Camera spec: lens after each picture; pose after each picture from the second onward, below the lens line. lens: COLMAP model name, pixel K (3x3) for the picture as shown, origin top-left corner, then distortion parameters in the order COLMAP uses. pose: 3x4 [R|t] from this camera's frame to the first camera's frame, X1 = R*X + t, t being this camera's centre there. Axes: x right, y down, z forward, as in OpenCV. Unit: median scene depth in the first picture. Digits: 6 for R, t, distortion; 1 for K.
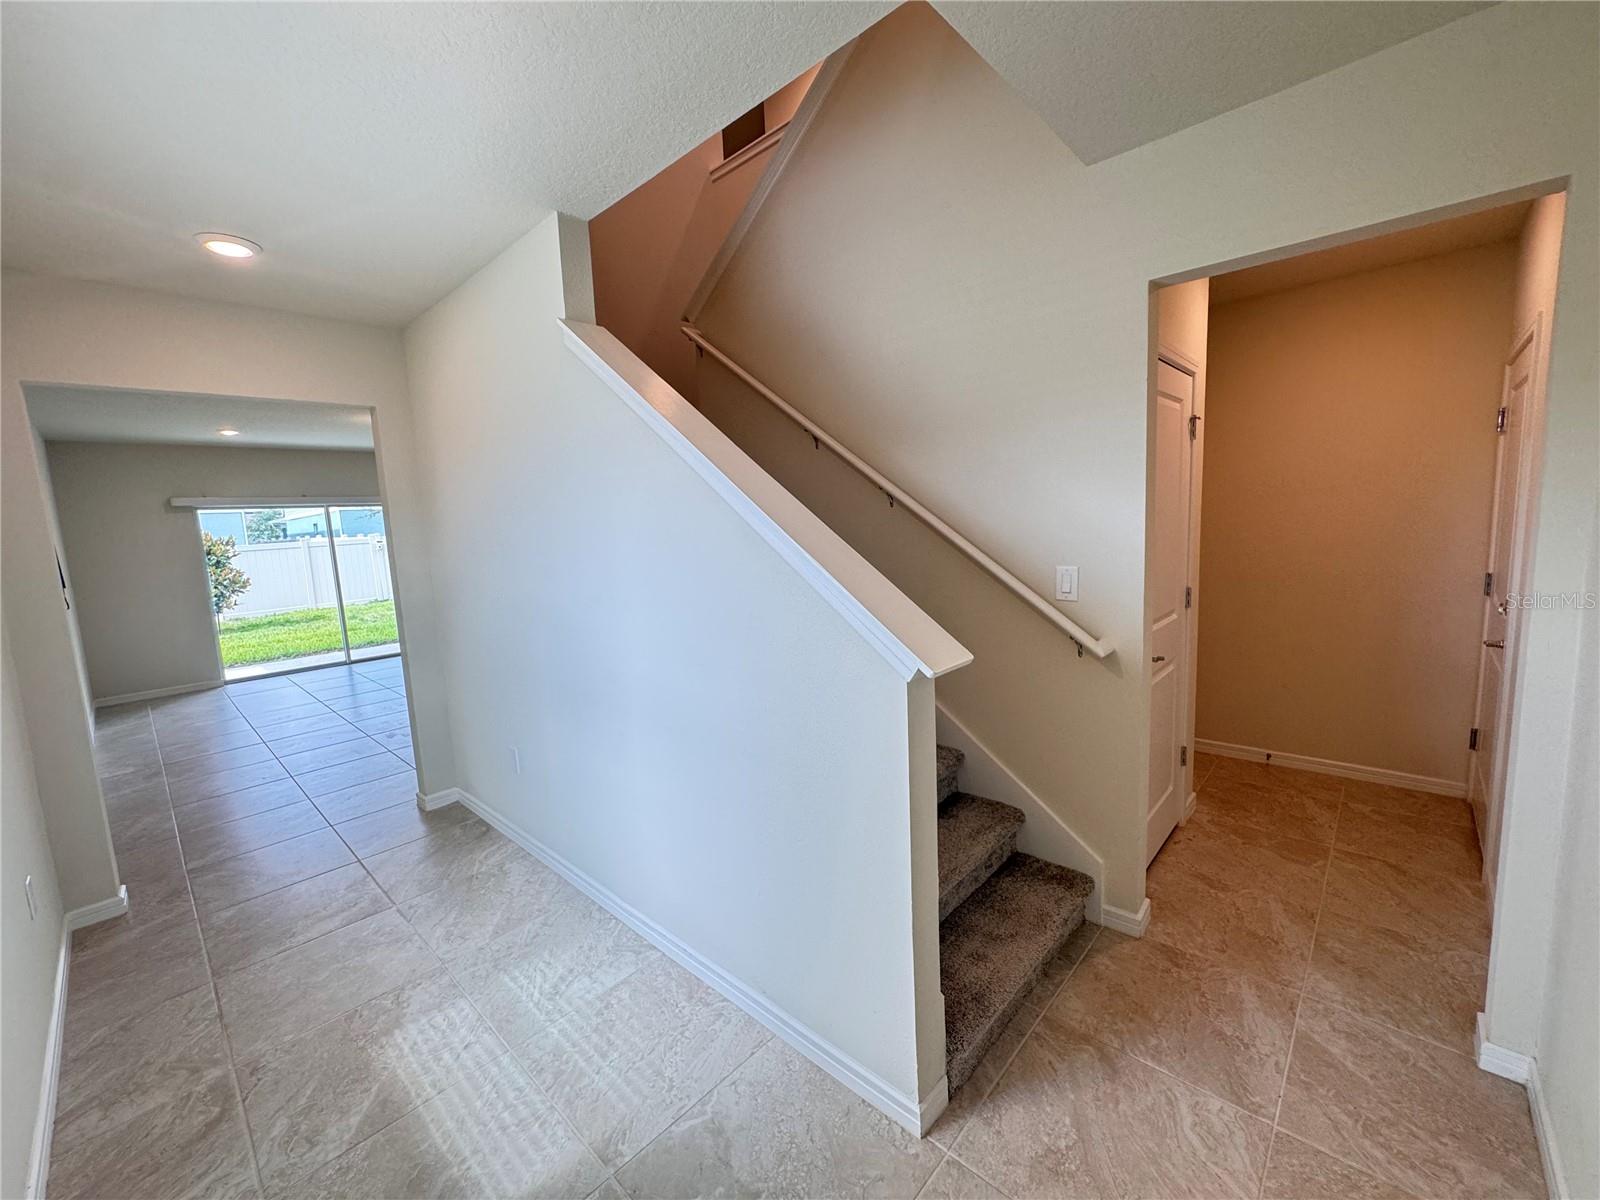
lens RADIAL K [[636.5, 0, 792.4], [0, 636.5, 602.7], [0, 0, 1]] dist [-0.003098, 0.000716]
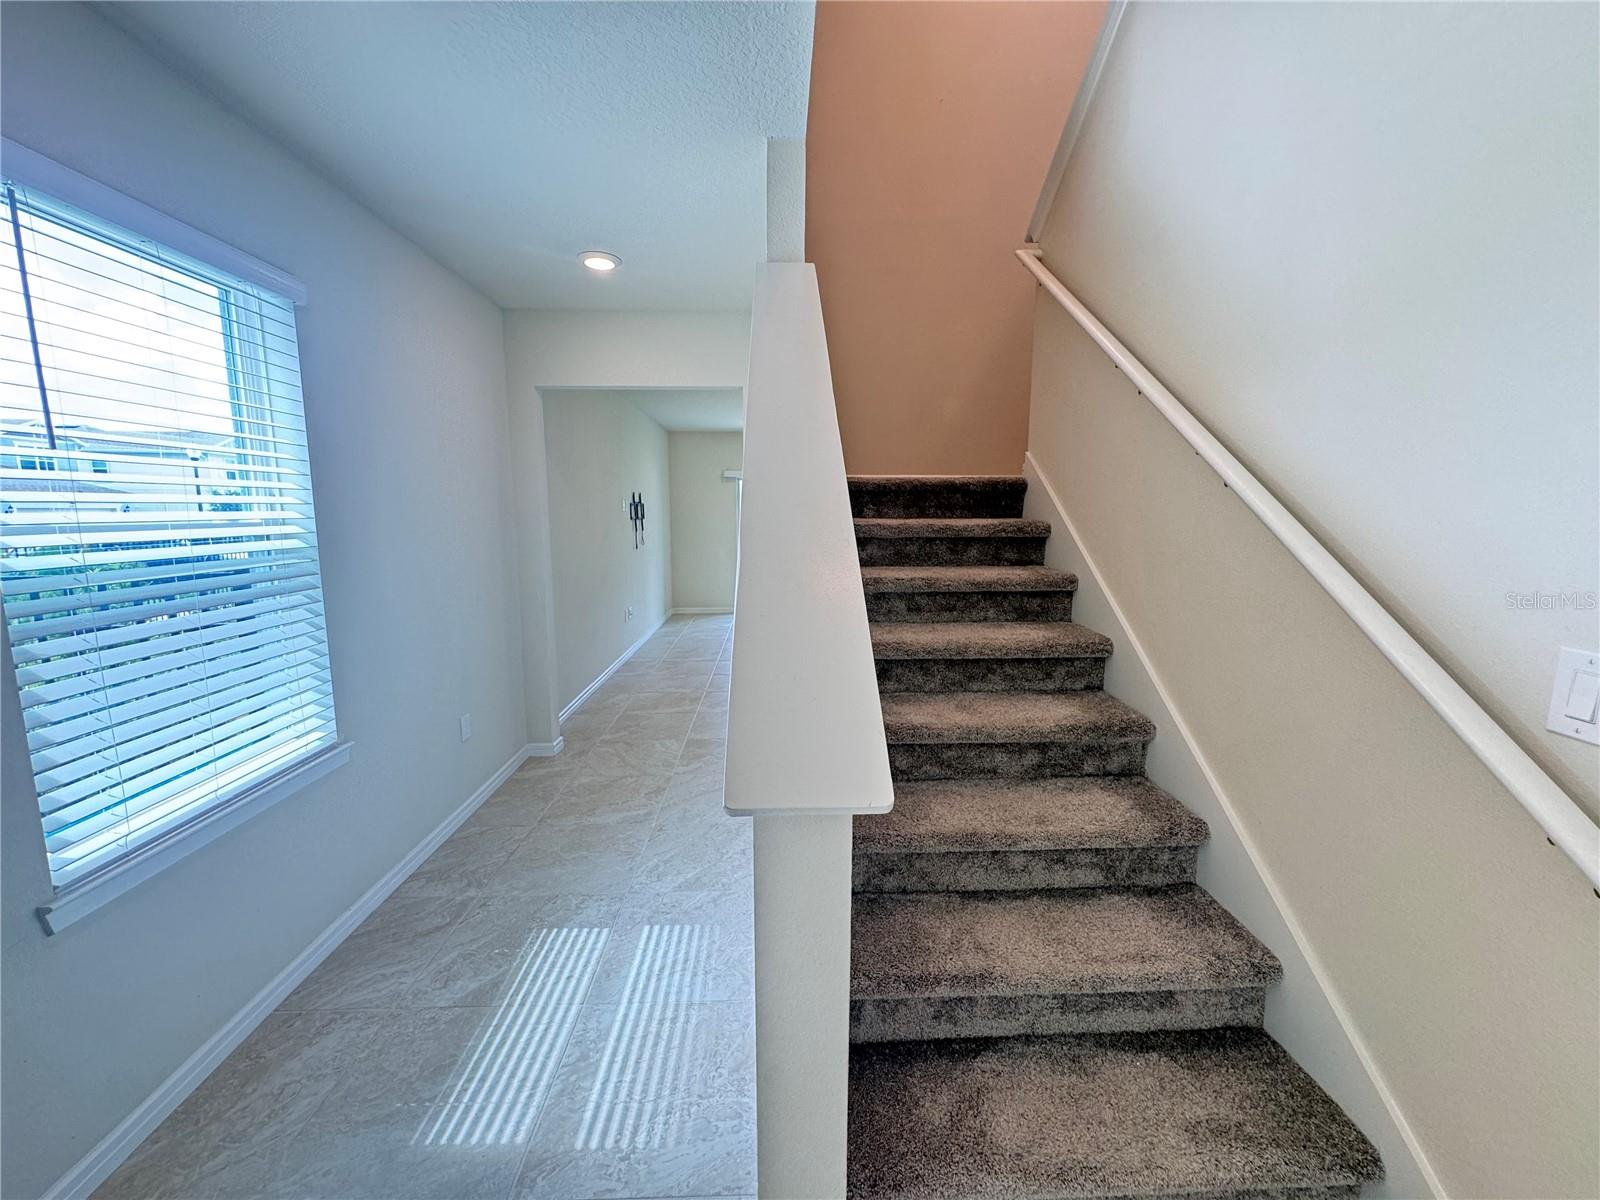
lens RADIAL K [[636.5, 0, 800.5], [0, 636.5, 592.5], [0, 0, 1]] dist [-0.003098, 0.000716]
pose [[0.710152, 0.135885, -0.690811, 0.321253], [-0.123565, 0.990023, 0.067717, -0.049018], [0.693121, 0.037271, 0.719857, 0.367695]]
